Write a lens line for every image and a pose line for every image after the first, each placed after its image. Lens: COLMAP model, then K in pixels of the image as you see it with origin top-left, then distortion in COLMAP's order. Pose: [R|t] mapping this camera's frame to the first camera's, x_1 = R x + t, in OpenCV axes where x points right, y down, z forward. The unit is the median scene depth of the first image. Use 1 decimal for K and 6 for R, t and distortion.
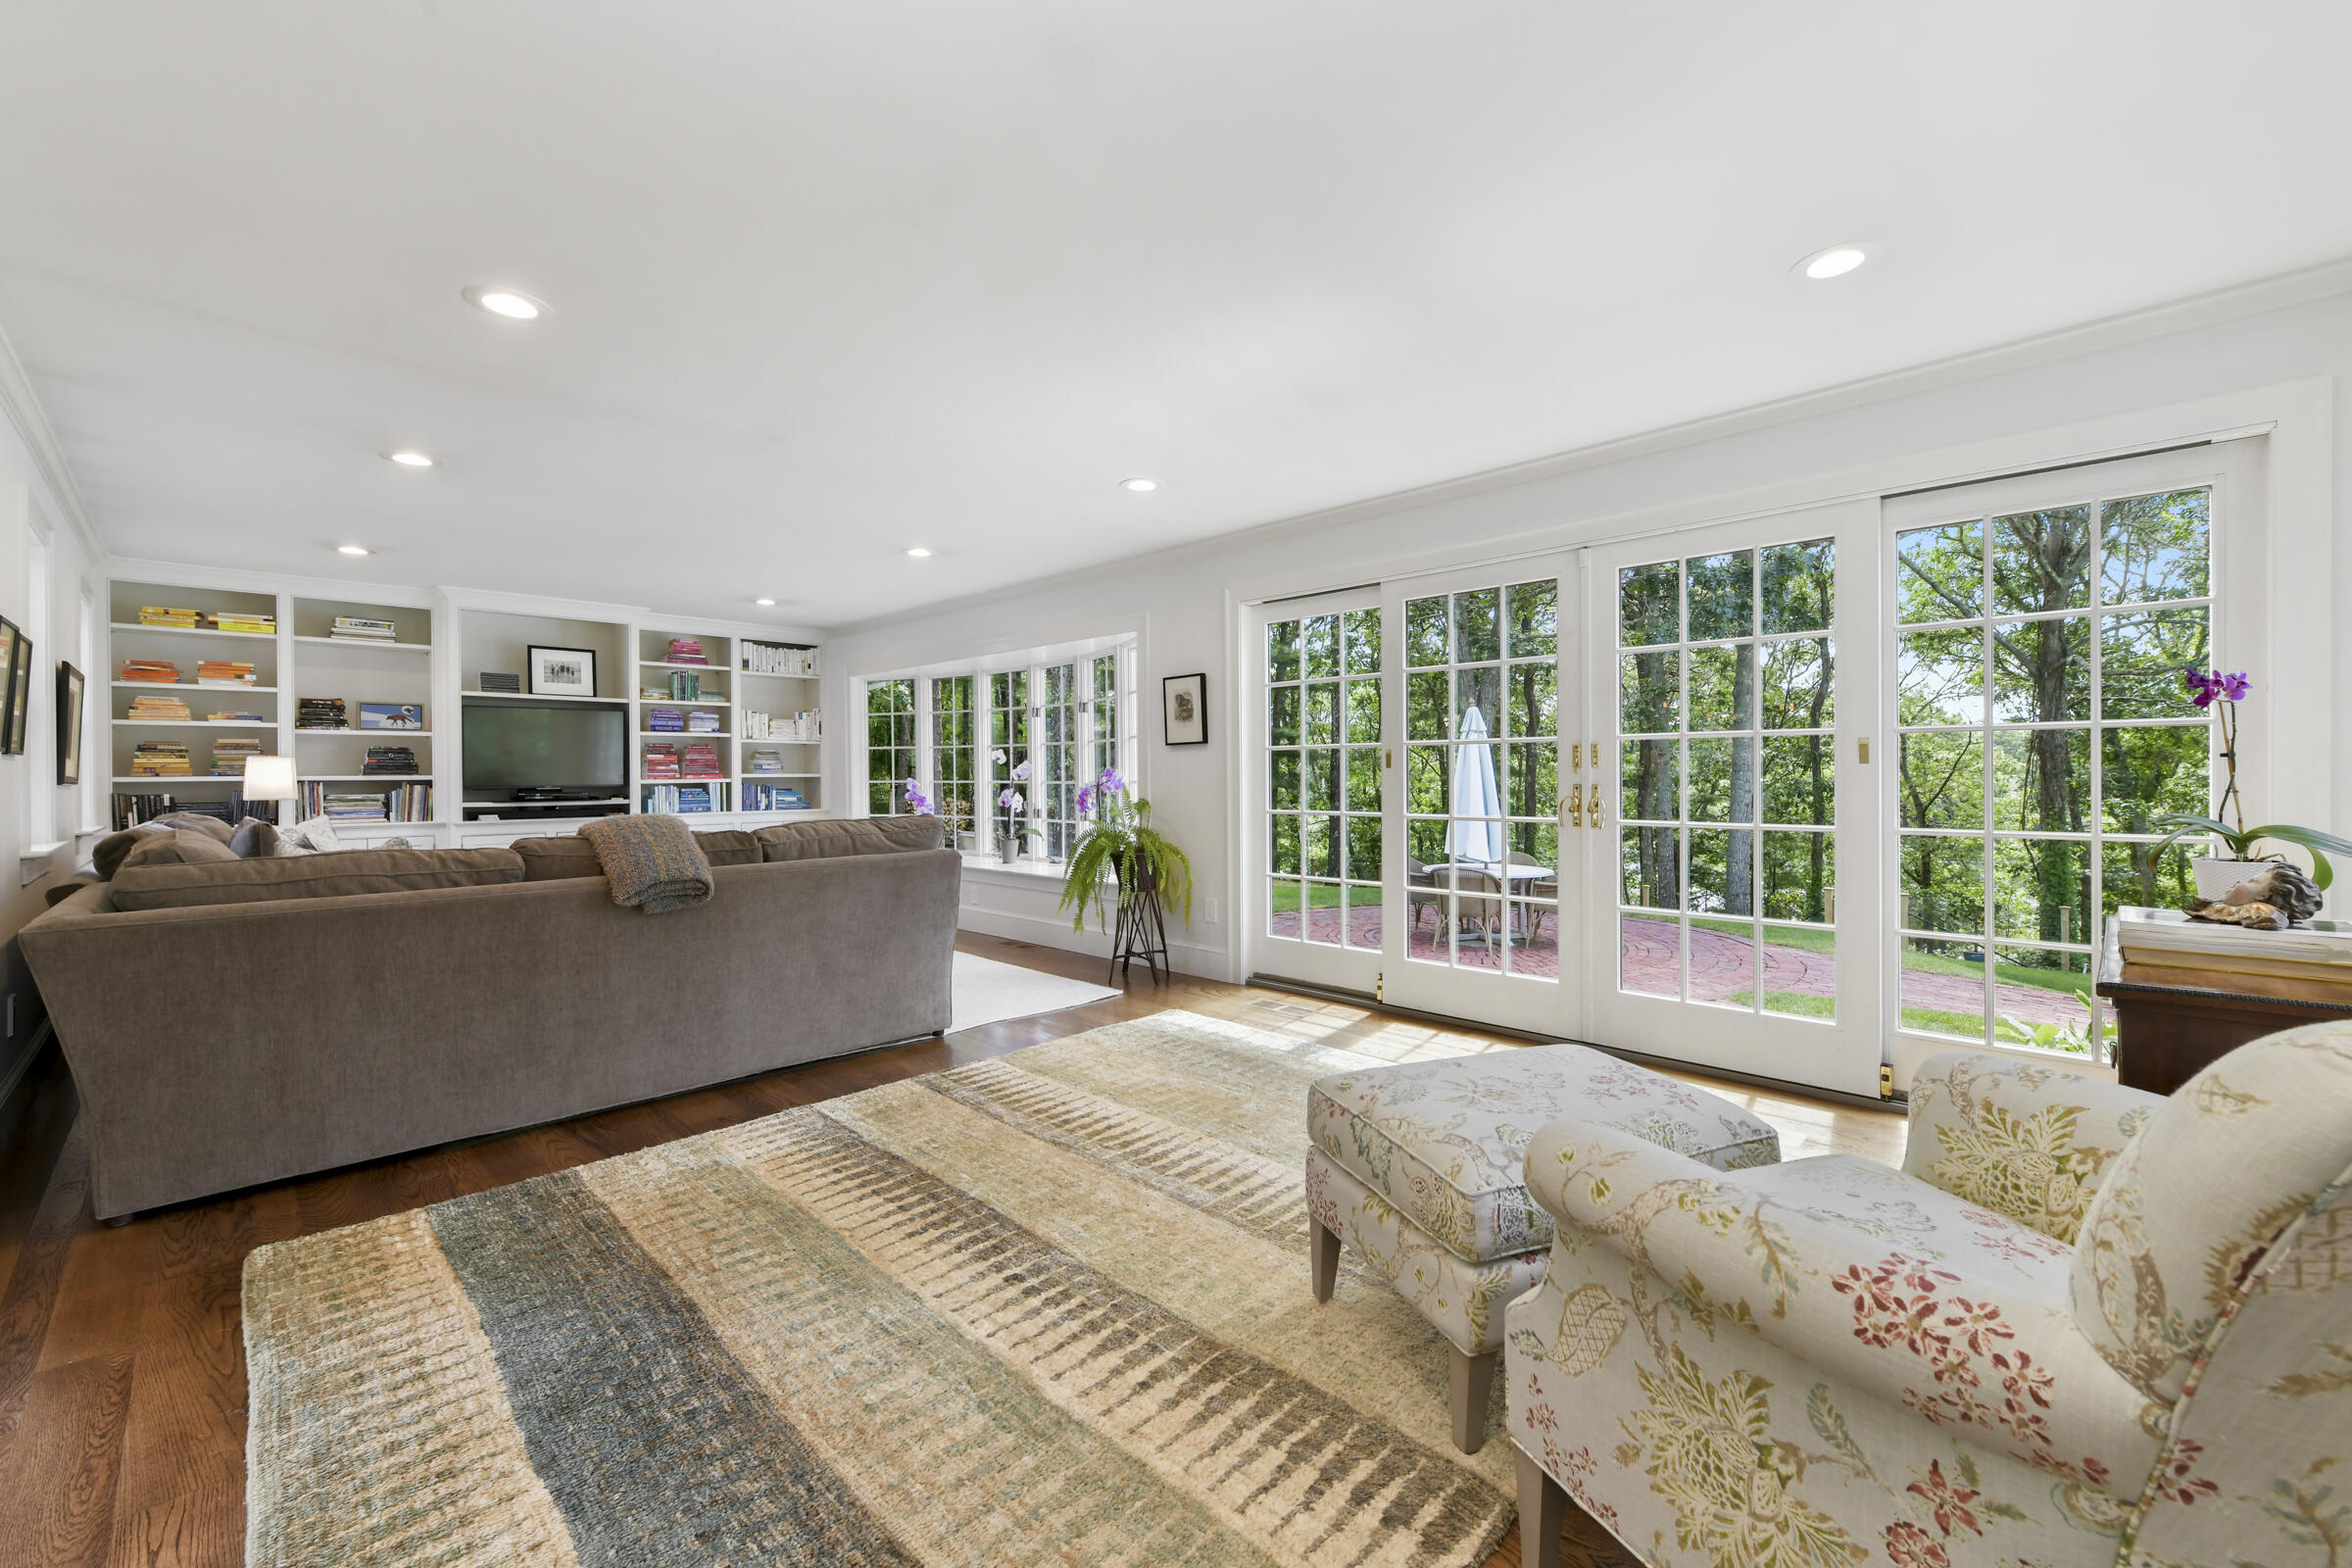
lens RADIAL K [[948.9, 0, 1185.0], [0, 948.9, 779.1], [0, 0, 1]] dist [-0.002445, 0.000914]
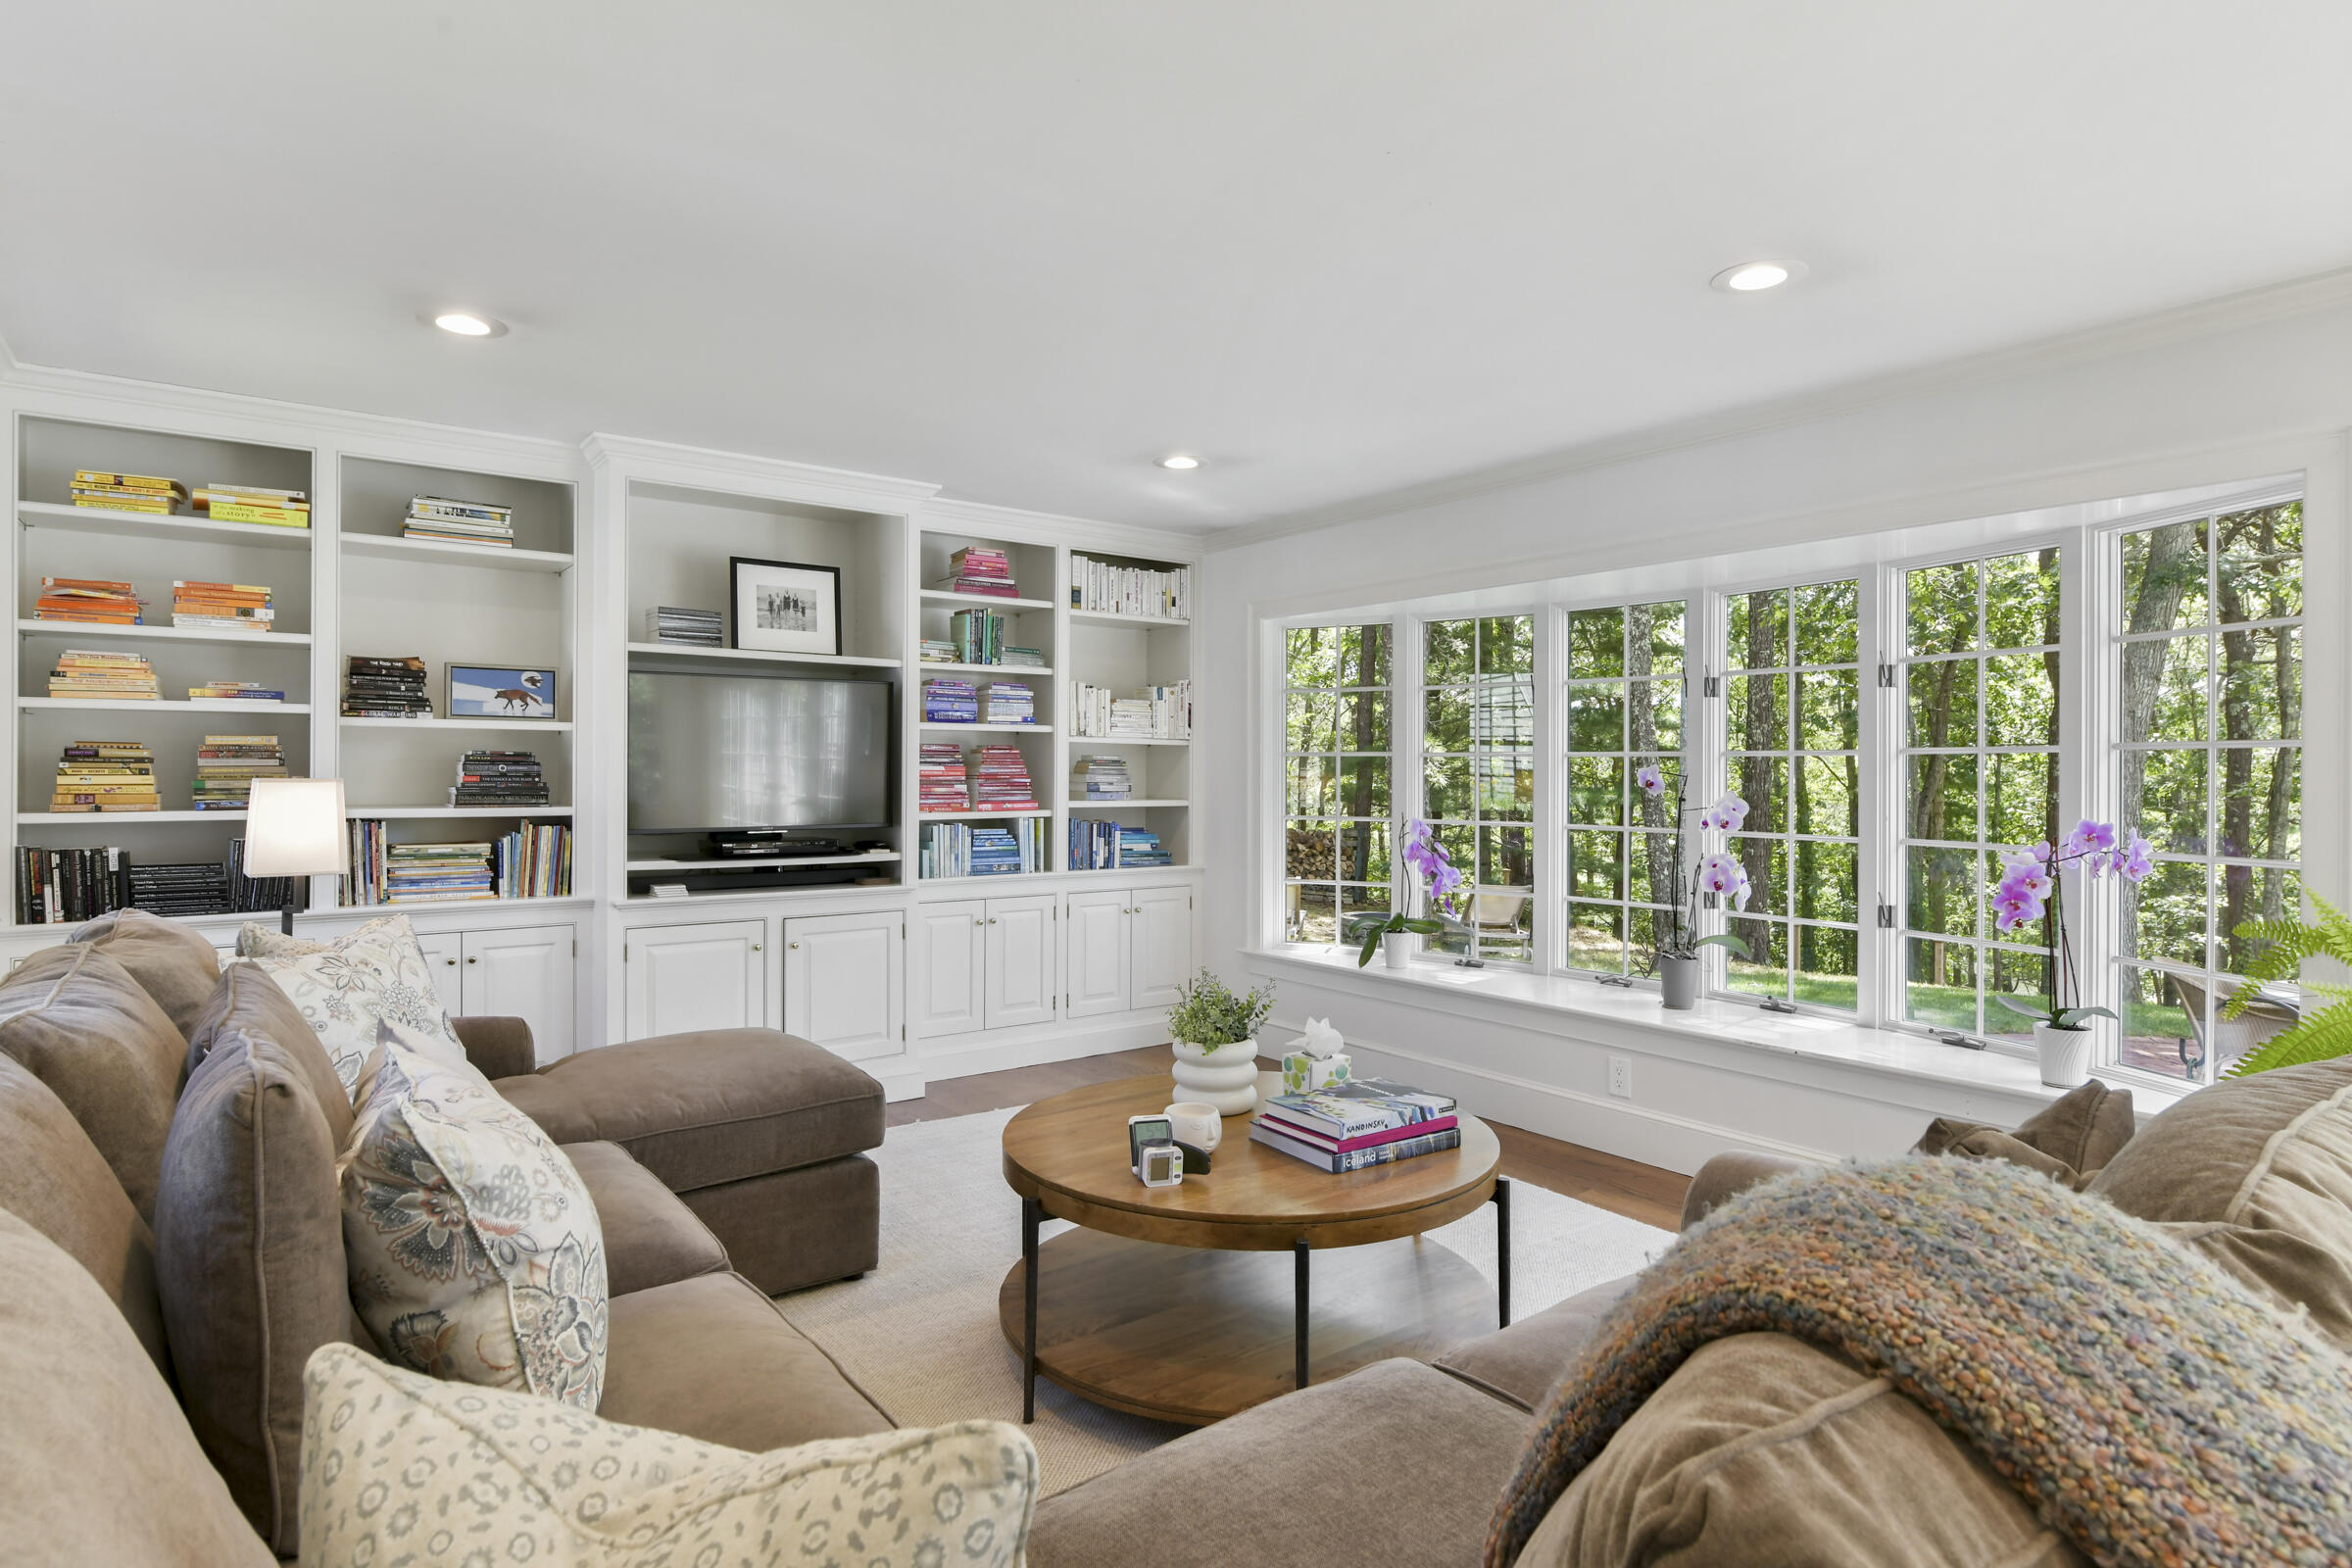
lens RADIAL K [[1266.1, 0, 1175.6], [0, 1266.1, 776.2], [0, 0, 1]] dist [-0.001062, 0.000223]
pose [[0.986914, 0.013093, -0.160716, -0.360139], [-0.013411, 0.999910, -0.000891, -0.024378], [0.160690, 0.003035, 0.987000, 0.373390]]
